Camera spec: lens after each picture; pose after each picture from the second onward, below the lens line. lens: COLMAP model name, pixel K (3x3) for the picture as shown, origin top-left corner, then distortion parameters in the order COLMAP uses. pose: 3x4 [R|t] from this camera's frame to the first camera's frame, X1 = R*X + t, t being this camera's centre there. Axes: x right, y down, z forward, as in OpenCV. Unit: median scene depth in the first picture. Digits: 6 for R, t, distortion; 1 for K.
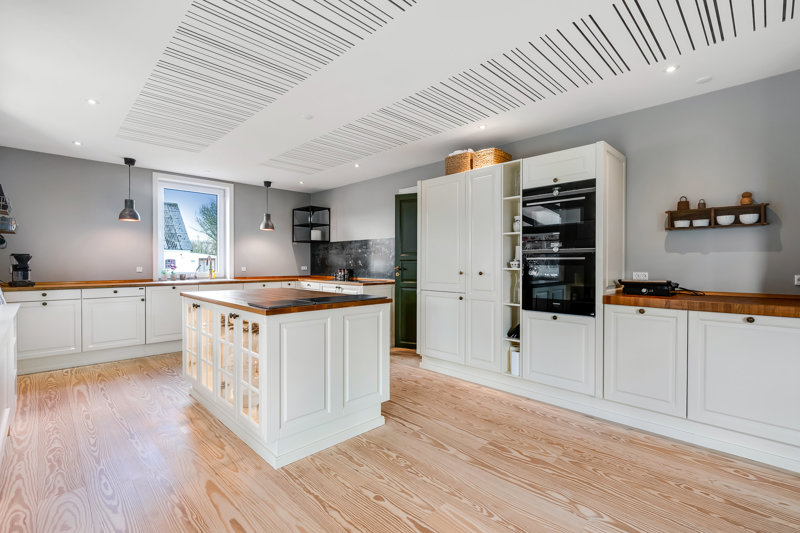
lens RADIAL K [[365.4, 0, 400.0], [0, 365.4, 266.5], [0, 0, 1]] dist [0.002484, 0.000147]
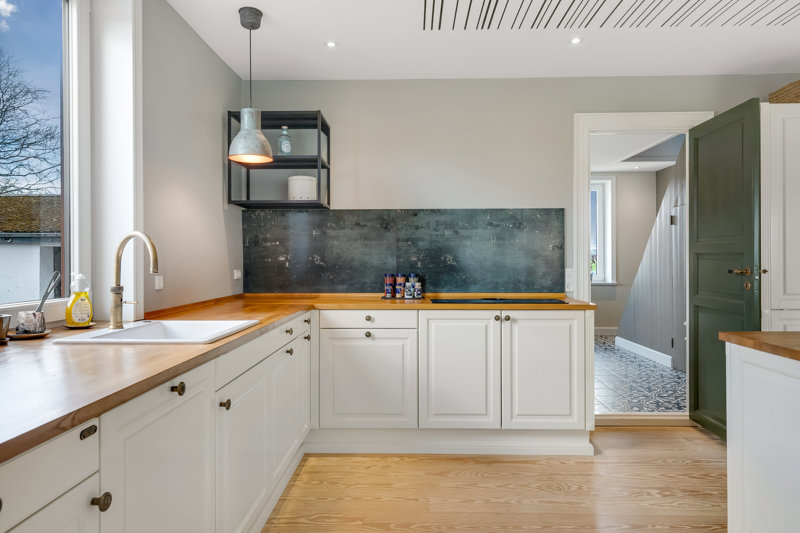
lens RADIAL K [[500.8, 0, 400.0], [0, 500.8, 266.5], [0, 0, 1]] dist [-0.004093, 0.000264]
pose [[0.714764, -0.011081, 0.699278, -0.535537], [0.007959, 0.999939, 0.007710, -0.006230], [-0.699321, 0.000054, 0.714808, 0.545937]]
